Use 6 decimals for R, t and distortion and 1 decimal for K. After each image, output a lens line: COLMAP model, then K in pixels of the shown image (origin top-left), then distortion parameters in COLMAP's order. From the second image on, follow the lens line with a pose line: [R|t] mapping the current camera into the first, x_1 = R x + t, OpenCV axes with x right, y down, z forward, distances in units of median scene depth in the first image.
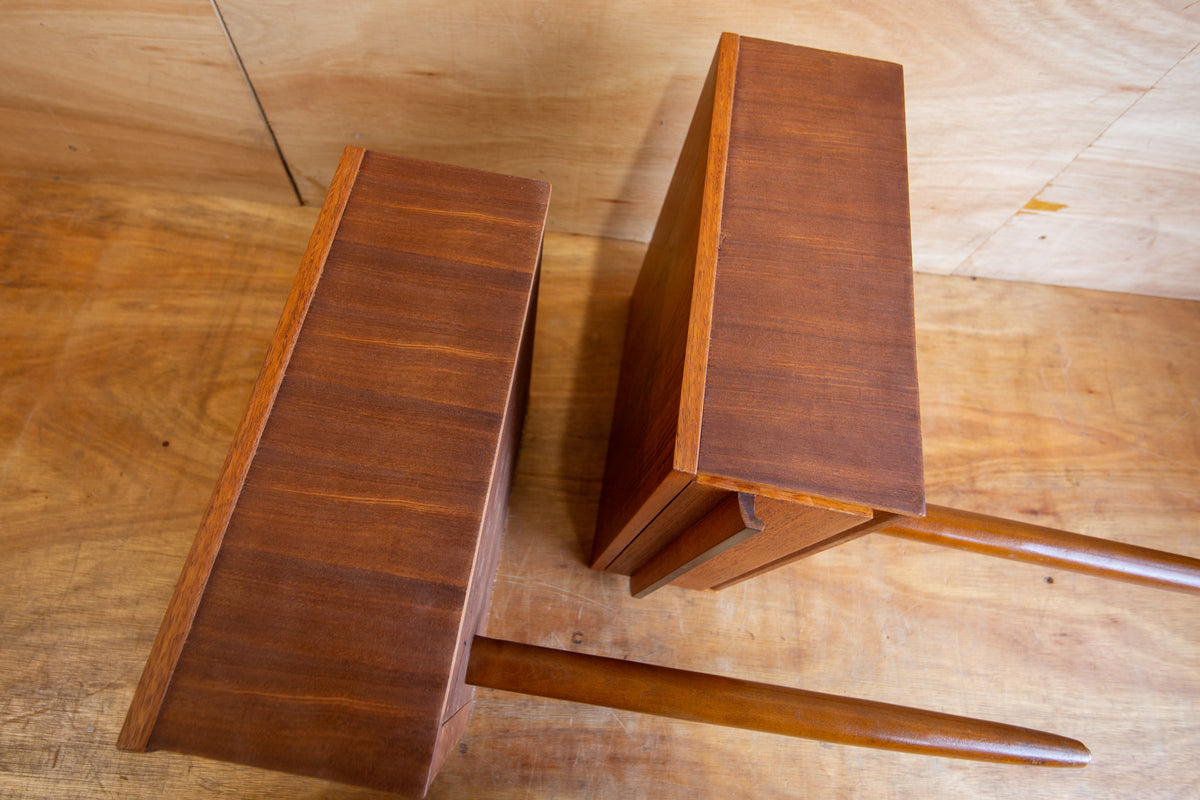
lens RADIAL K [[662.1, 0, 547.1], [0, 662.1, 367.2], [0, 0, 1]] dist [0.023322, -0.016125]
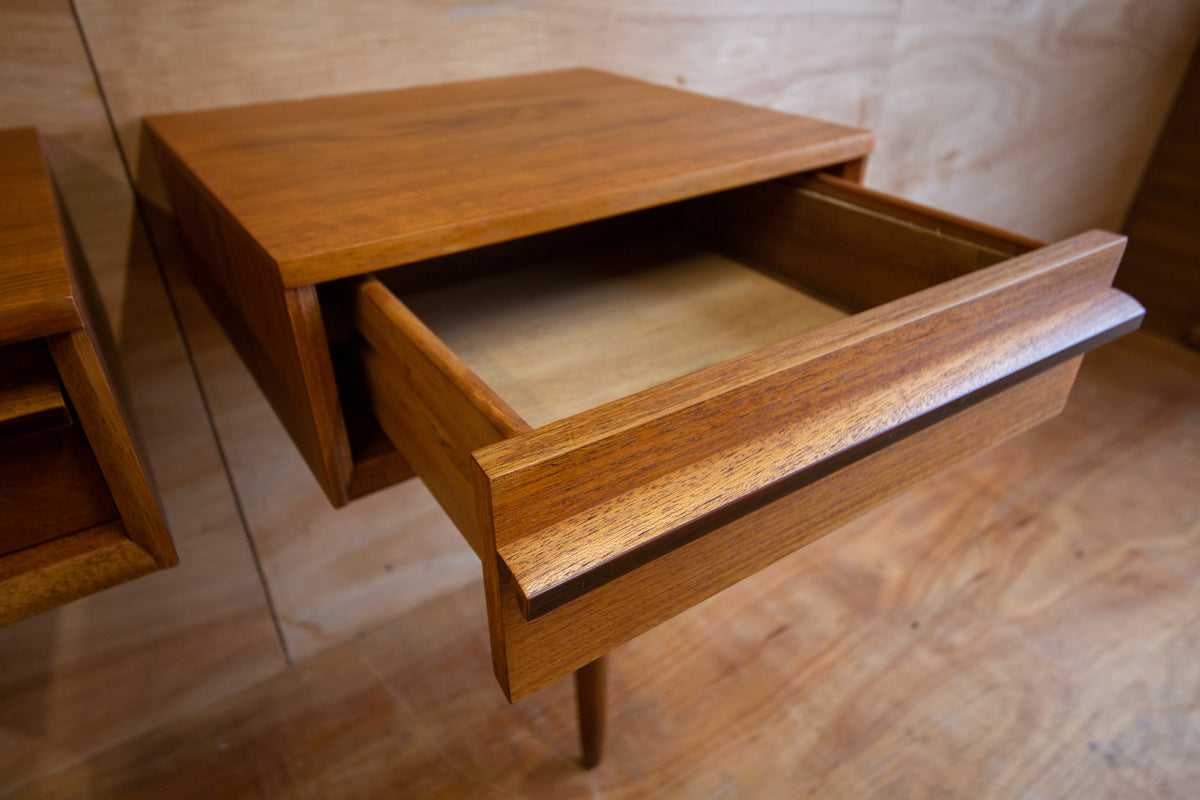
lens RADIAL K [[766.2, 0, 596.3], [0, 766.2, 406.9], [0, 0, 1]] dist [0.072952, -0.044096]
pose [[0.780936, -0.388013, 0.489474, -0.481206], [0.587990, 0.721065, -0.366515, 0.128060], [-0.210730, 0.574031, 0.791253, -0.073594]]
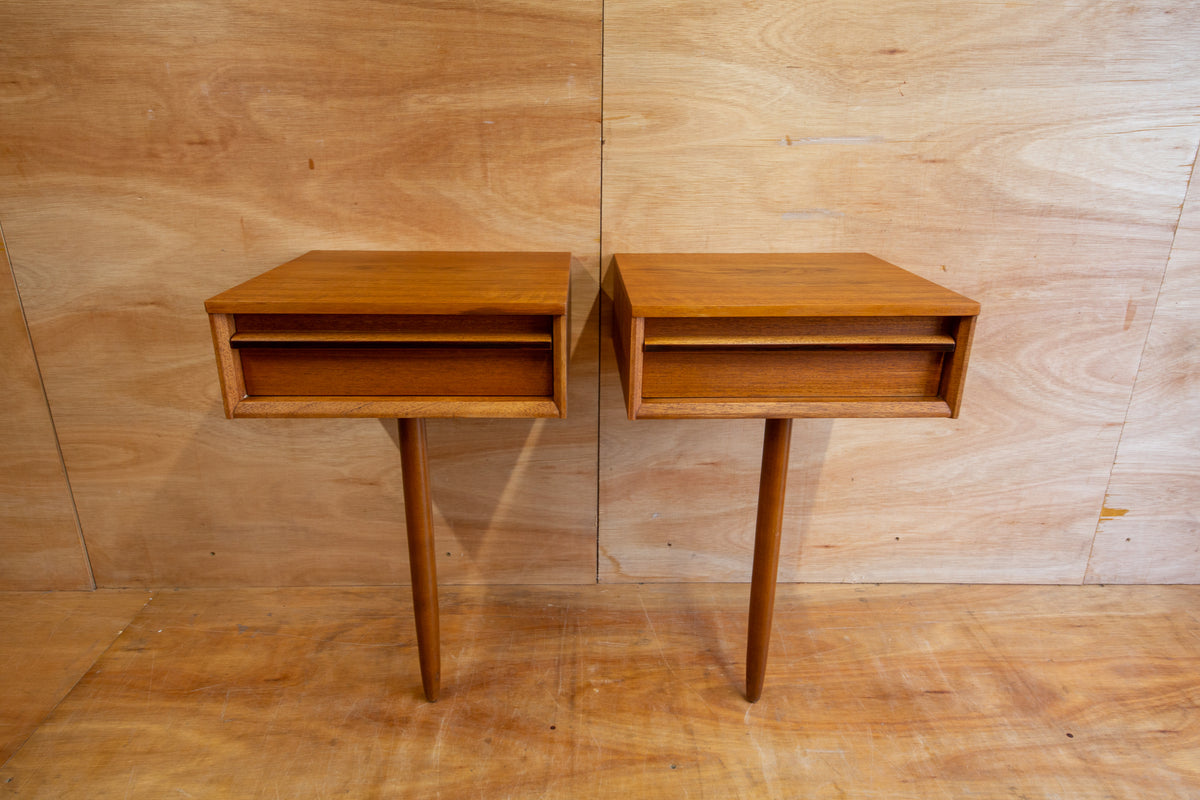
lens RADIAL K [[766.2, 0, 600.9], [0, 766.2, 412.0], [0, 0, 1]] dist [0.072952, -0.044096]
pose [[0.992527, -0.087814, 0.084724, -0.528310], [0.122021, 0.717205, -0.686096, 0.662728], [-0.000516, 0.691307, 0.722561, -0.429687]]
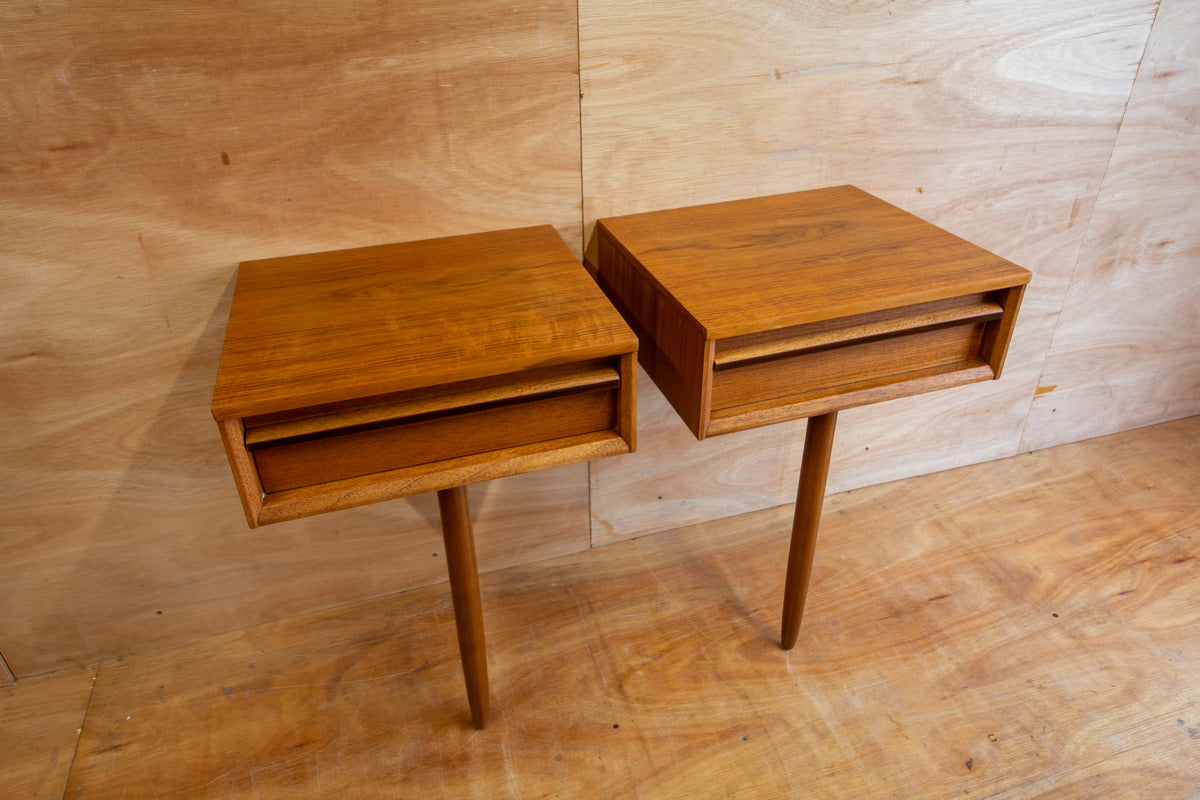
lens RADIAL K [[791.7, 0, 587.4], [0, 791.7, 396.5], [0, 0, 1]] dist [0.071294, -0.042783]
pose [[0.926175, -0.265324, 0.267959, -0.814905], [0.368096, 0.790407, -0.489654, 0.321787], [-0.081880, 0.552141, 0.829721, -0.528965]]
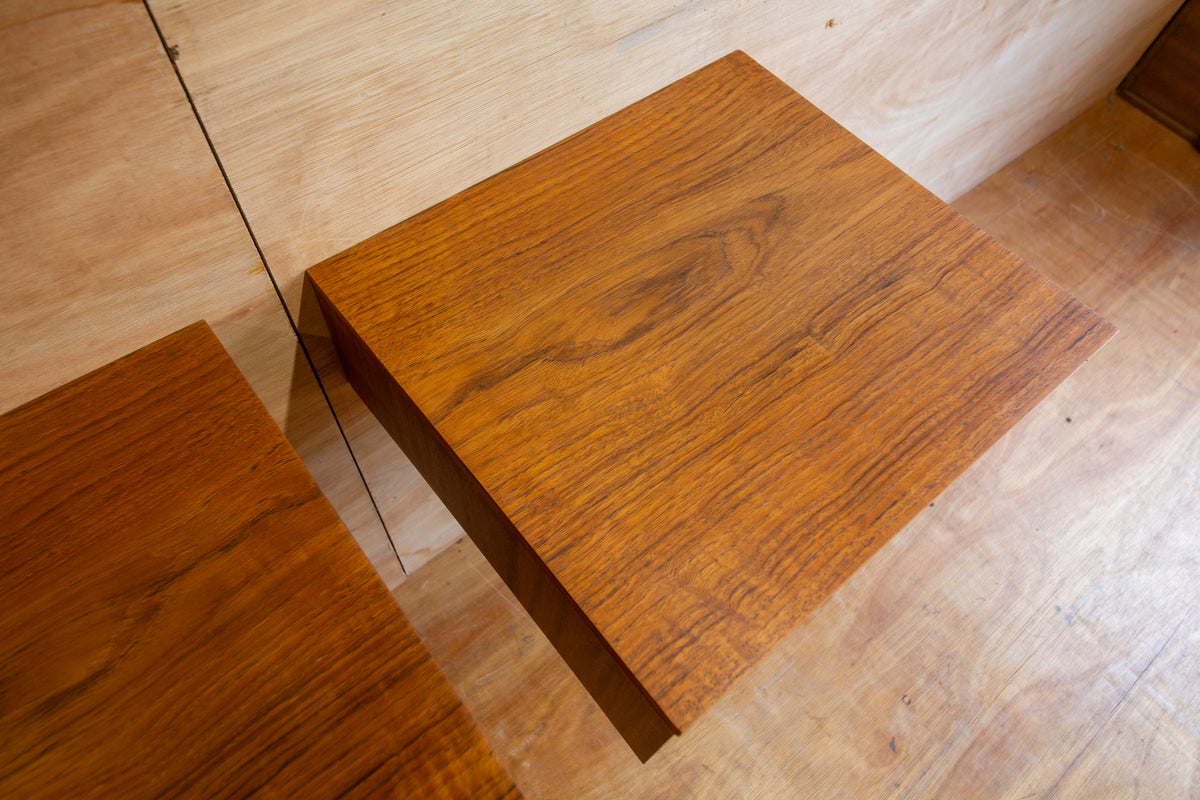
lens RADIAL K [[766.2, 0, 596.4], [0, 766.2, 405.5], [0, 0, 1]] dist [0.072952, -0.044096]
pose [[0.723016, -0.601657, 0.339495, -0.455717], [0.615613, 0.784122, 0.078571, -0.409856], [-0.313479, 0.152189, 0.937320, -0.198449]]
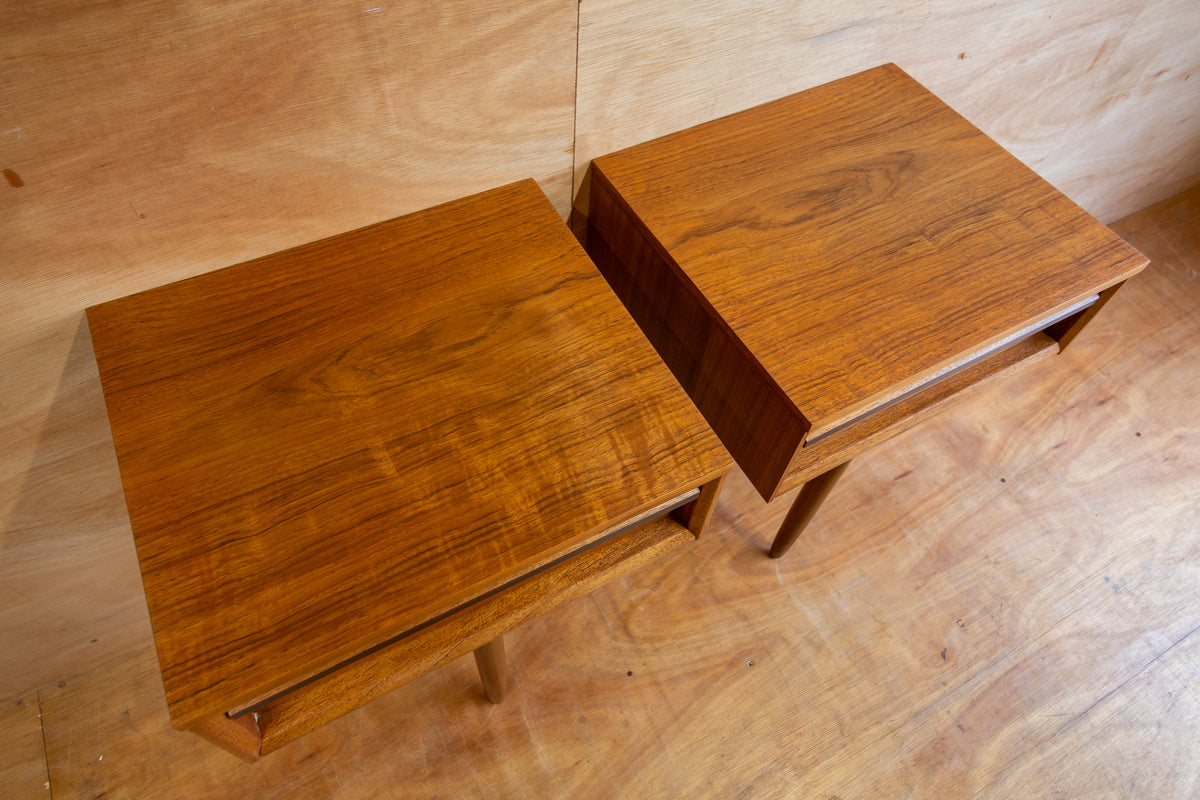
lens RADIAL K [[737.0, 0, 598.2], [0, 737.0, 403.7], [0, 0, 1]] dist [0.064072, -0.039053]
pose [[0.837760, -0.462431, 0.290371, -0.755860], [0.495806, 0.867009, -0.049713, -0.272162], [-0.228766, 0.185615, 0.955622, -0.396971]]
